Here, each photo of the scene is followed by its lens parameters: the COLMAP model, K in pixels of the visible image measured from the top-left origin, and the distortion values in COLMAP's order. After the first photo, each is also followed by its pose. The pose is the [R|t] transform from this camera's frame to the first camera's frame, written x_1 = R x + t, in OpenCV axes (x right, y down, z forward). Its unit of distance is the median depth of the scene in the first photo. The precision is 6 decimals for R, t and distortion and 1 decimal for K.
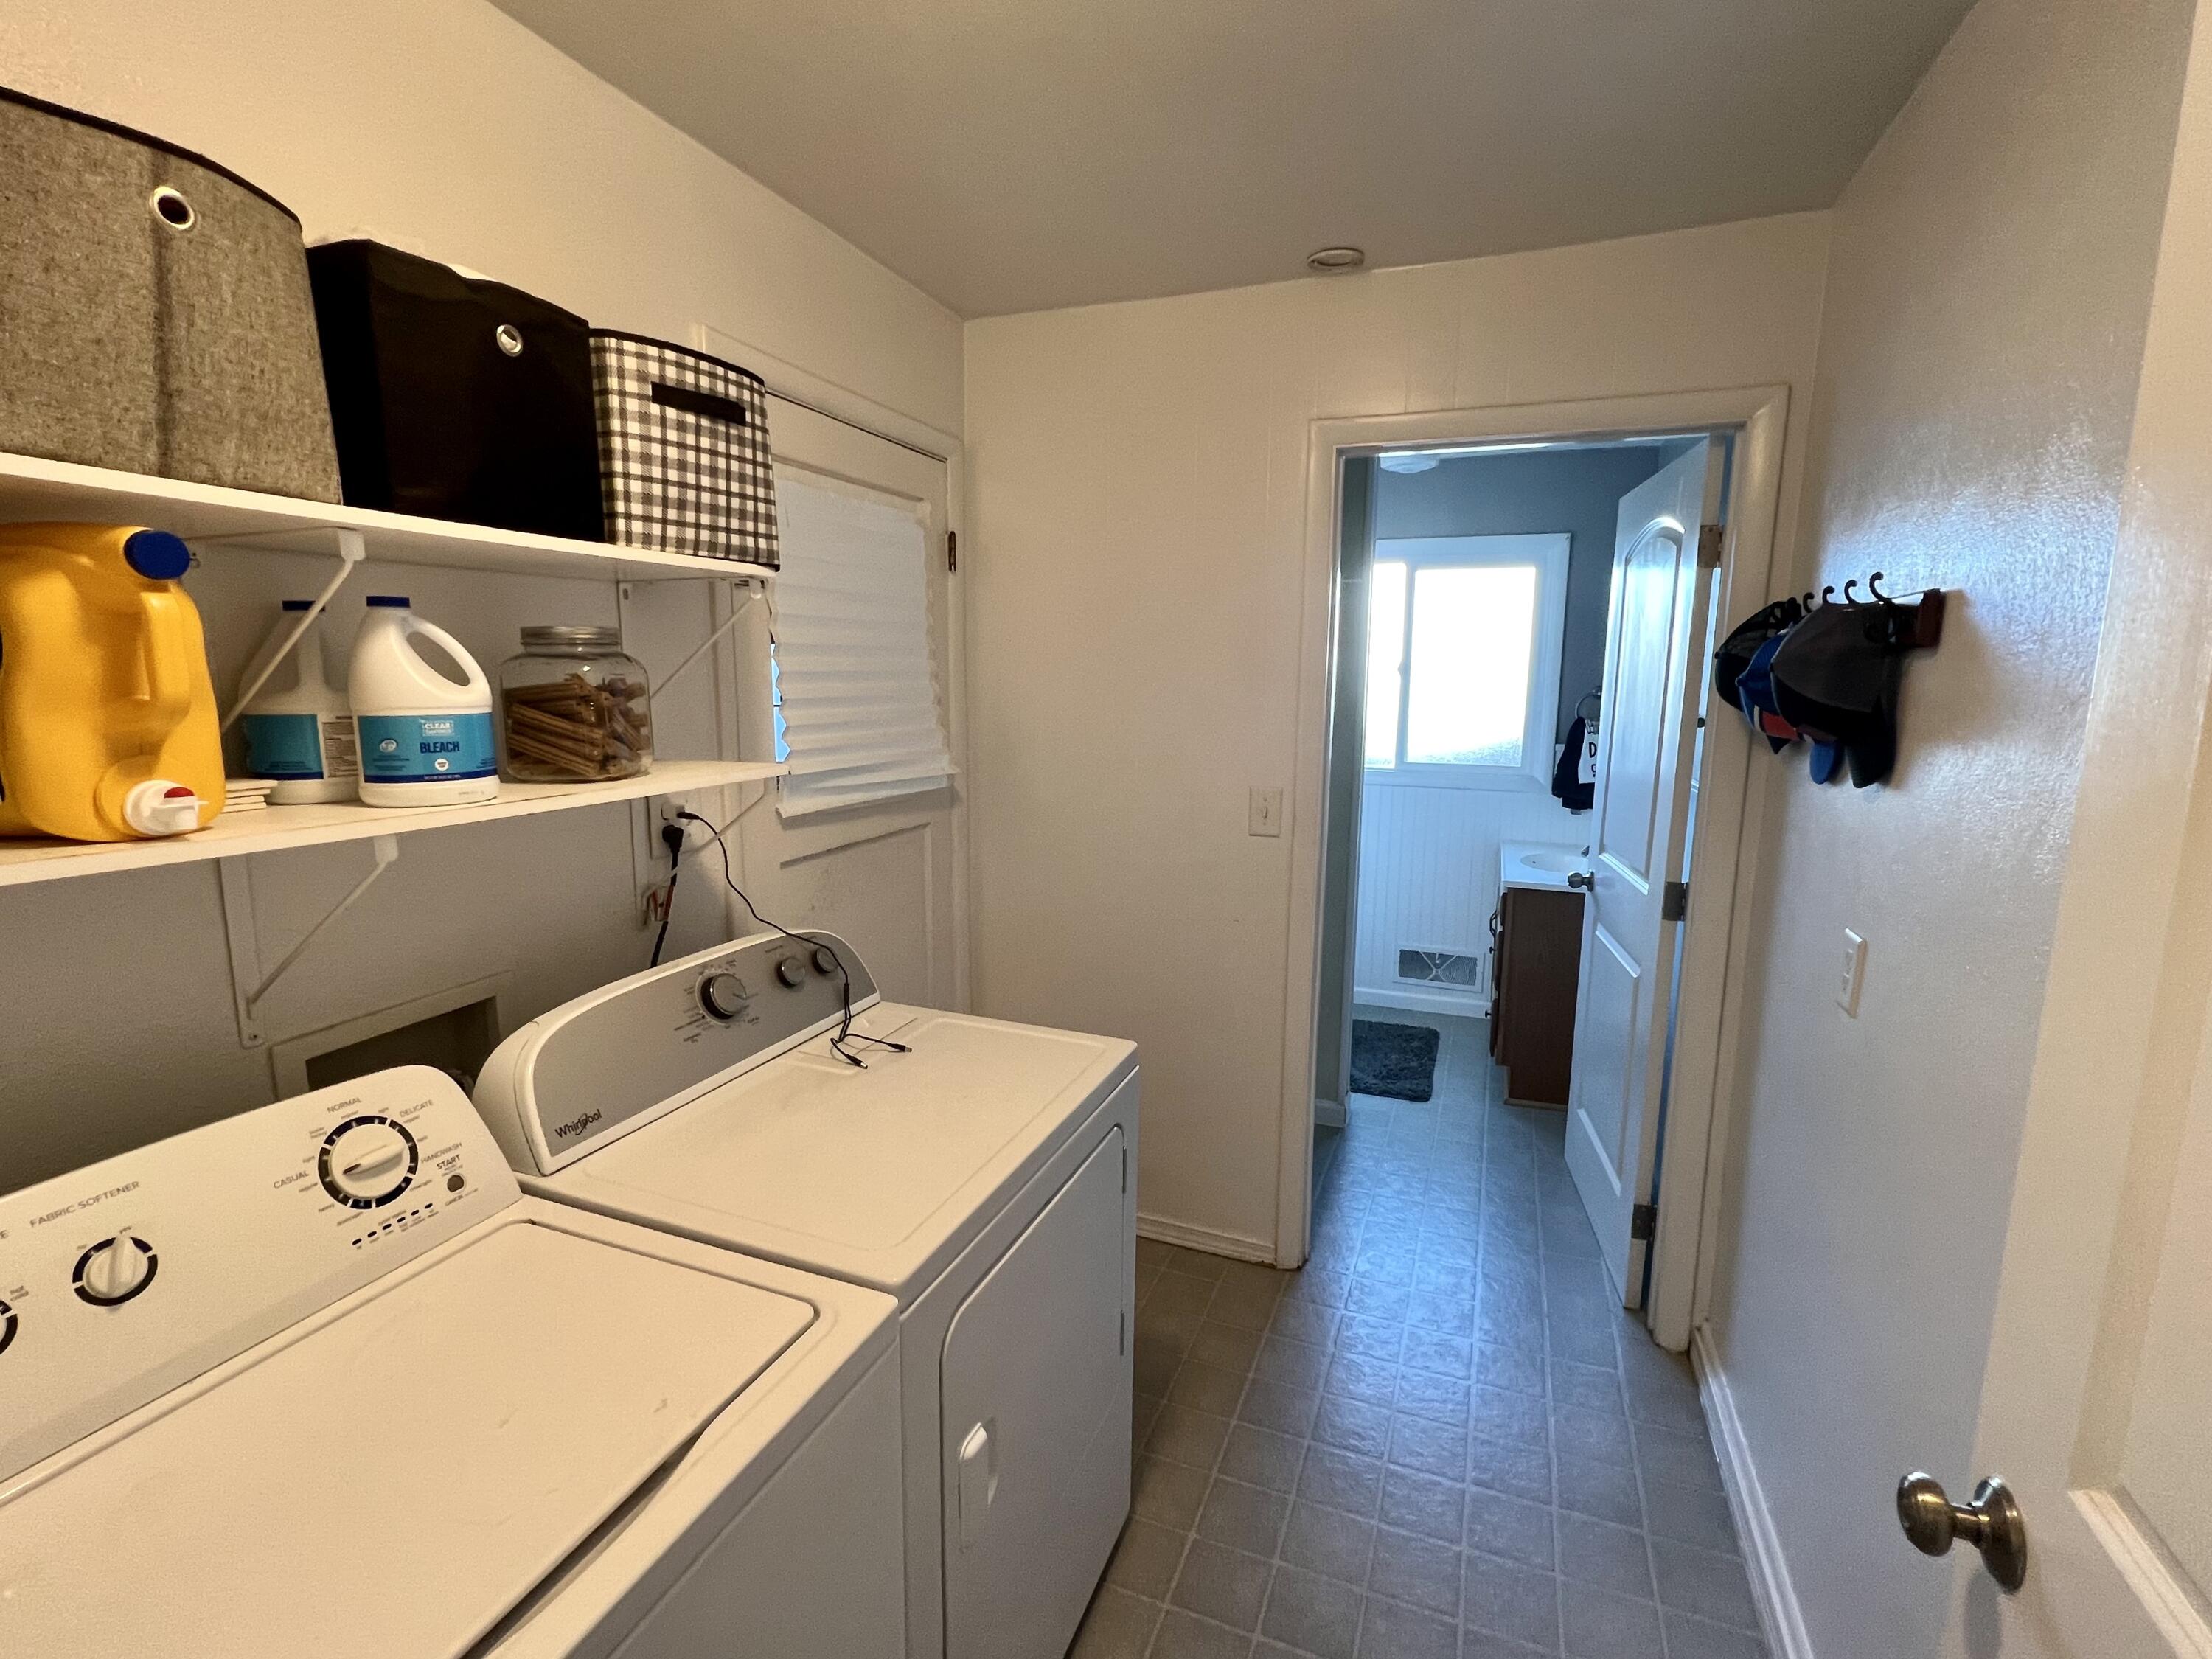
lens RADIAL K [[1009.4, 0, 1103.6], [0, 1009.4, 830.6], [0, 0, 1]] dist [-0.003676, 0.000854]
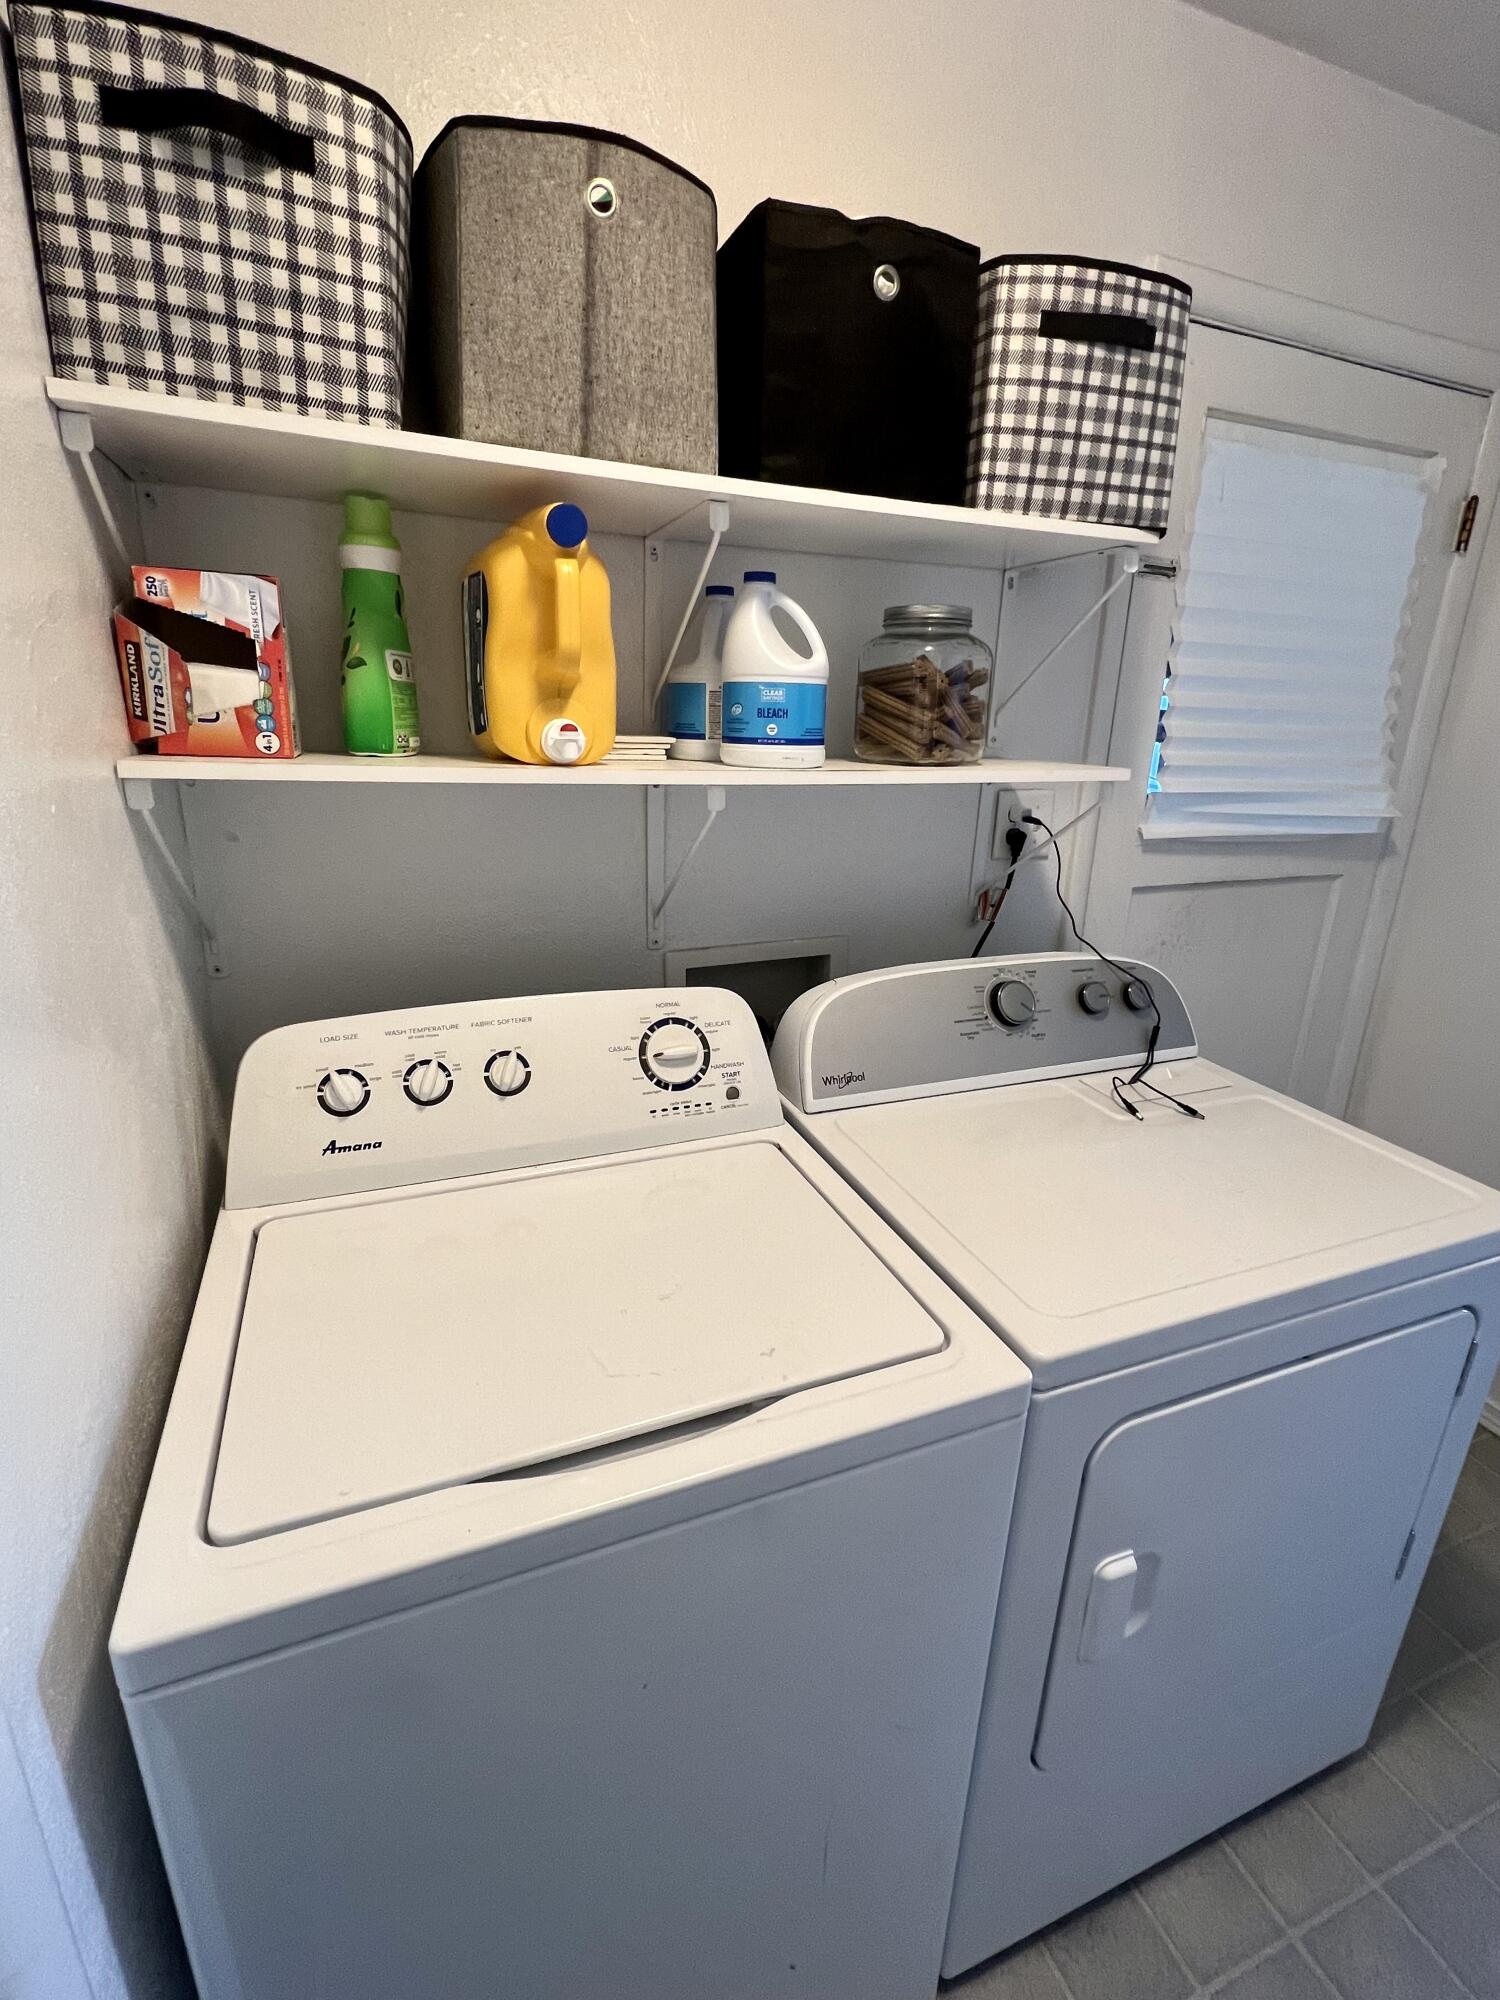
lens RADIAL K [[912.7, 0, 751.5], [0, 912.7, 995.8], [0, 0, 1]] dist [-0.003676, 0.000854]
pose [[0.685828, 0.234504, -0.688947, 0.074292], [-0.138466, 0.971417, 0.192812, 0.024699], [0.714470, -0.036840, 0.698696, 0.235781]]
